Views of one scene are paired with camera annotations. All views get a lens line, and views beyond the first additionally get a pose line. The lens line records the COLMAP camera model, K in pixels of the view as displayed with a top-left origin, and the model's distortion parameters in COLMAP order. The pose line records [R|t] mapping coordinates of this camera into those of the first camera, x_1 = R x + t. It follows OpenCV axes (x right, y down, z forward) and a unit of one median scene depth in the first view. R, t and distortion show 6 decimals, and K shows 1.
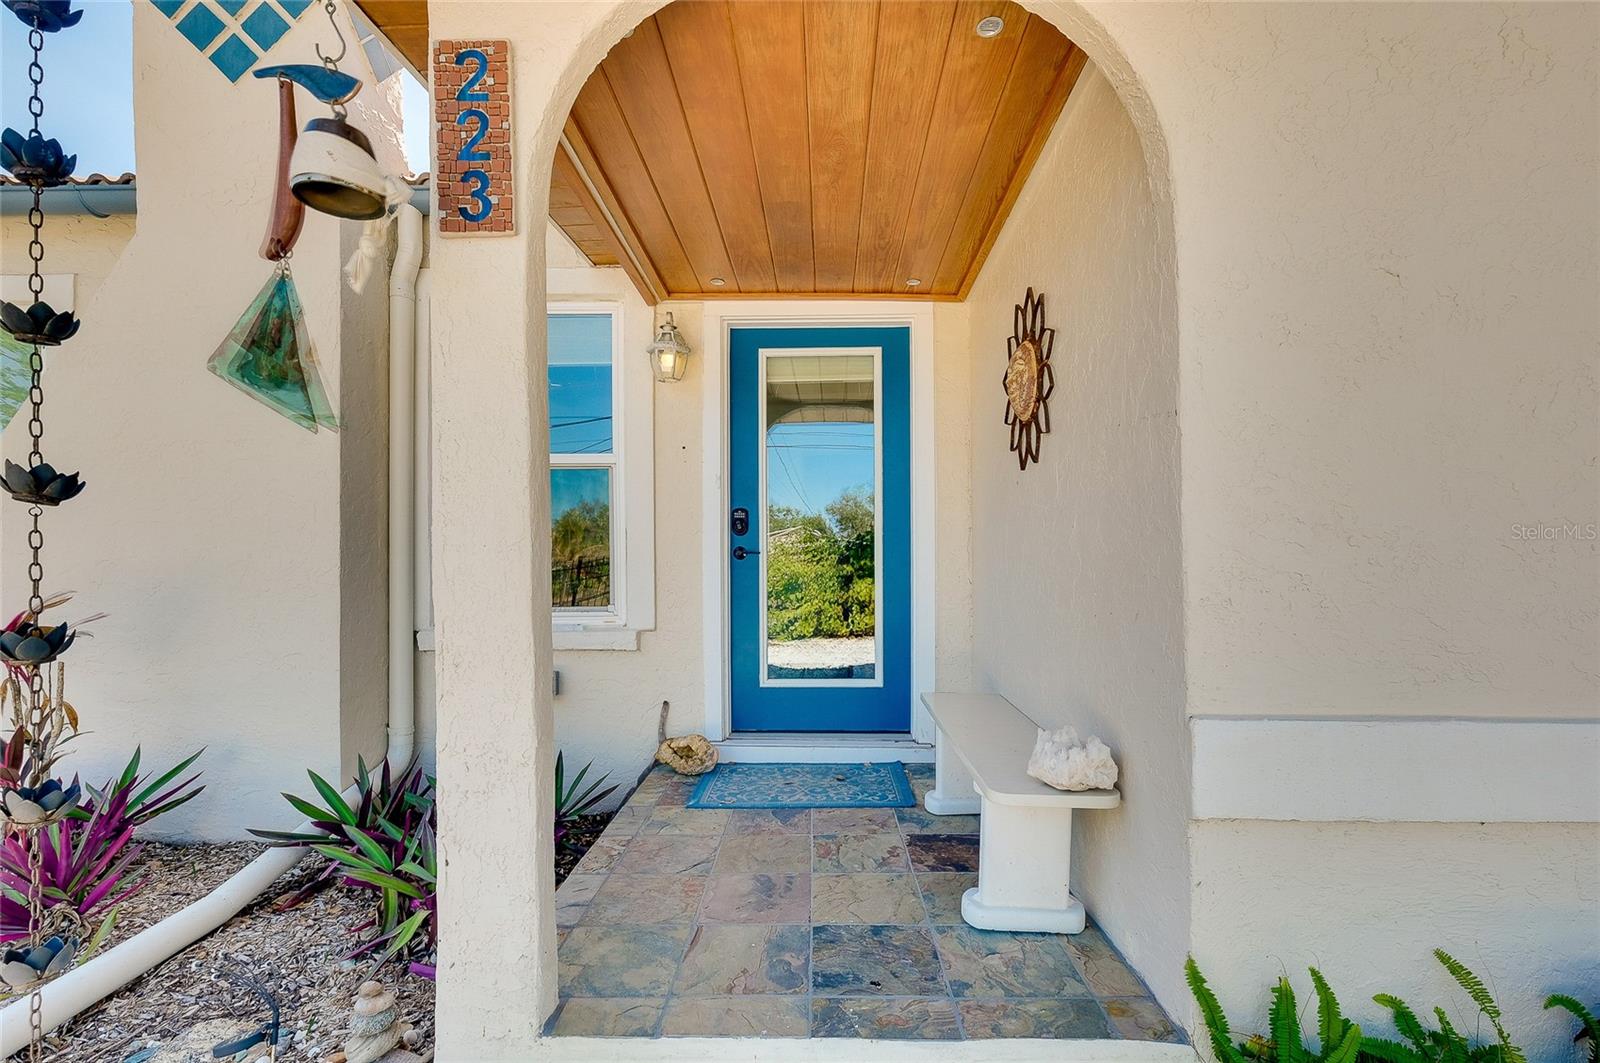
lens RADIAL K [[708.5, 0, 809.3], [0, 708.5, 571.5], [0, 0, 1]] dist [-0.001003, 0.000138]
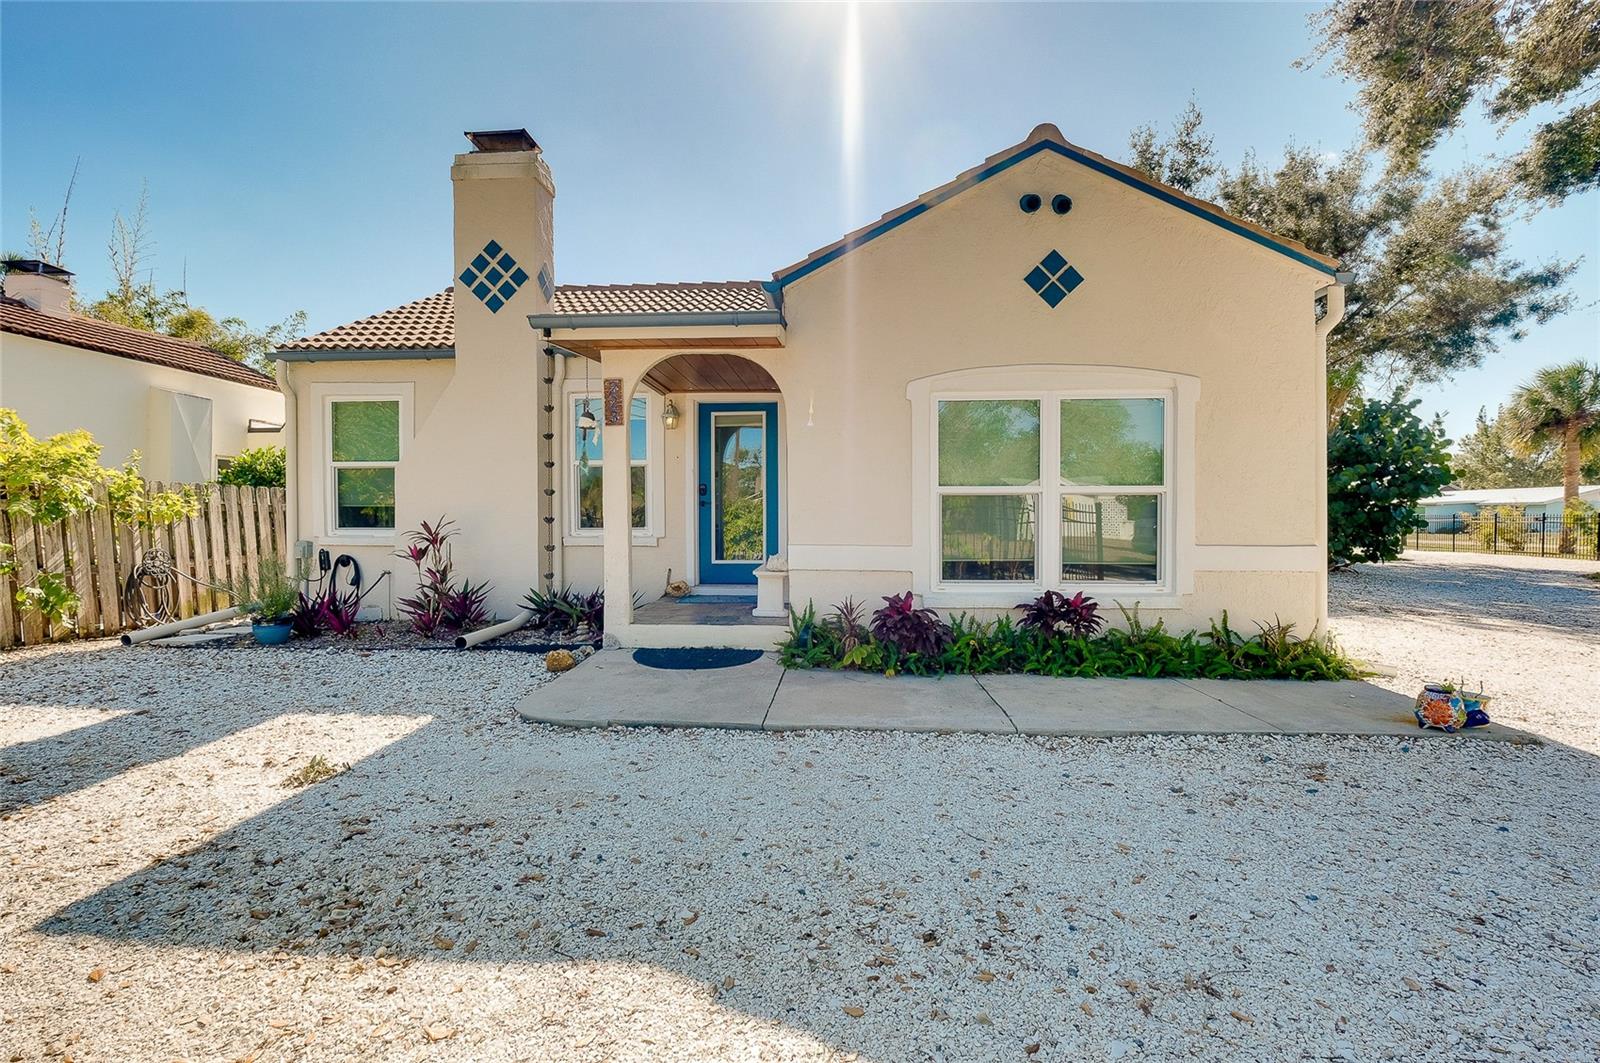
lens RADIAL K [[702.5, 0, 804.9], [0, 702.5, 530.3], [0, 0, 1]] dist [-0.002563, 0.000483]
pose [[0.998815, 0.001486, -0.048654, 0.449208], [-0.000734, 0.999880, 0.015481, 0.031814], [0.048672, -0.015427, 0.998696, -1.626062]]
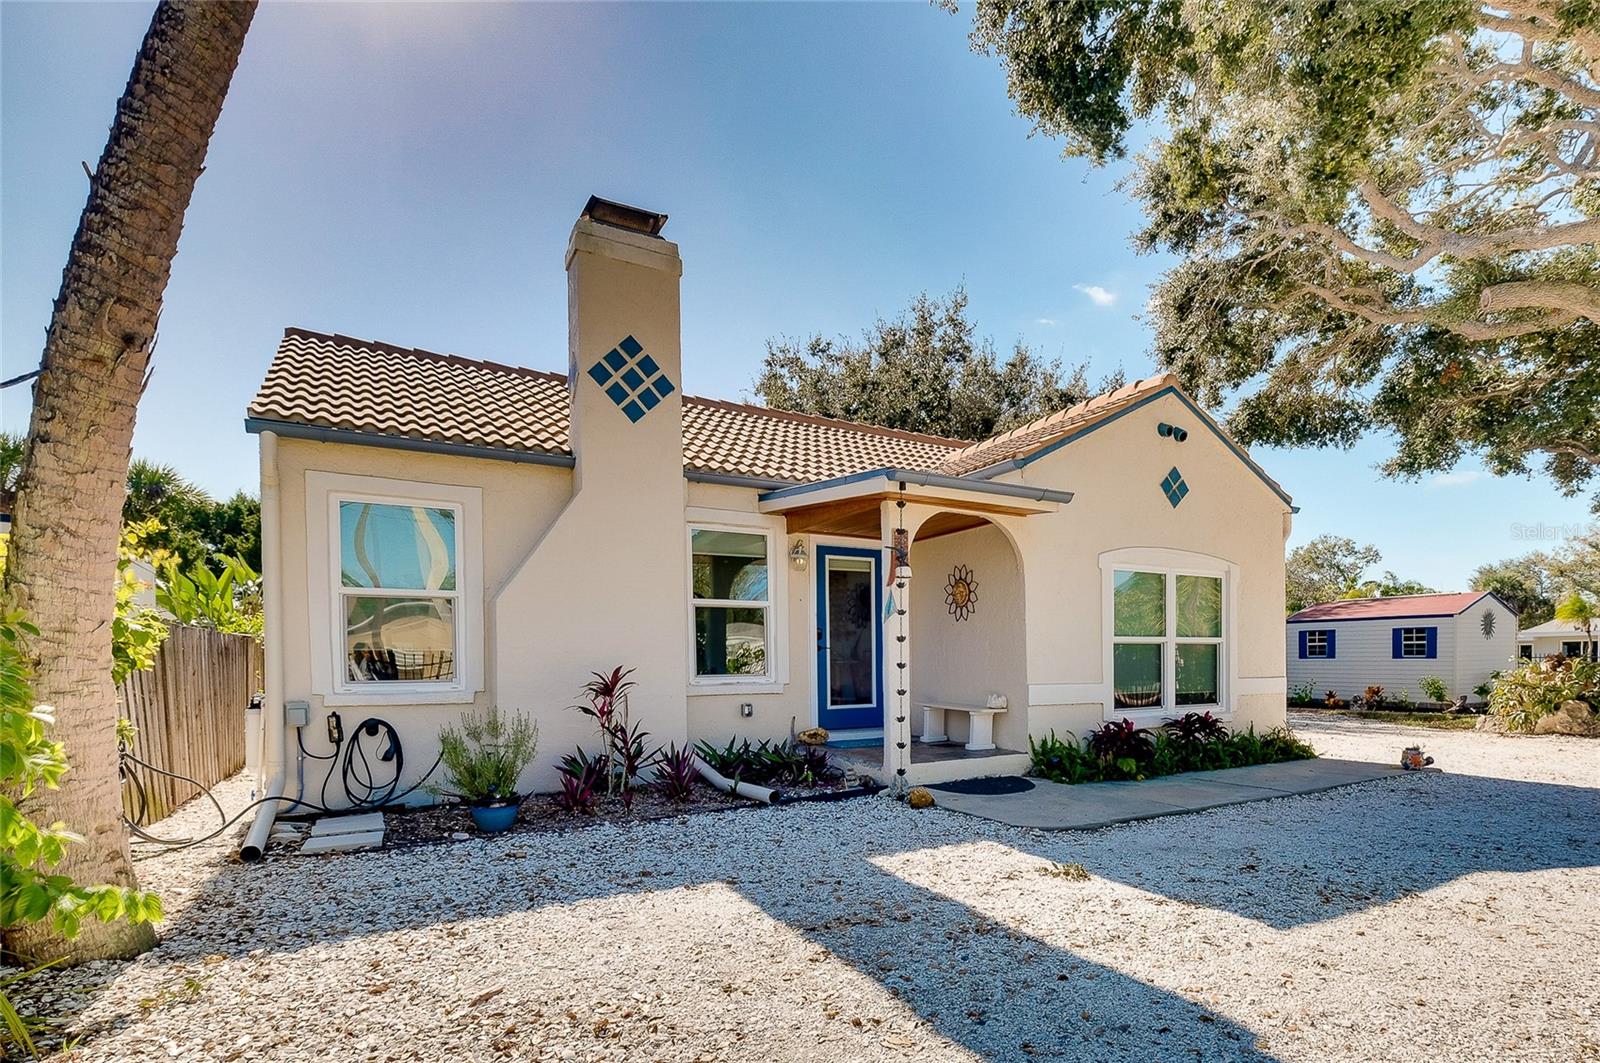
lens RADIAL K [[823.5, 0, 919.7], [0, 823.5, 676.2], [0, 0, 1]] dist [-0.003253, -0.000424]
pose [[0.831340, -0.015903, 0.555537, -1.702971], [0.007816, 0.999826, 0.016927, 0.025422], [-0.555709, -0.009730, 0.831320, -1.728796]]
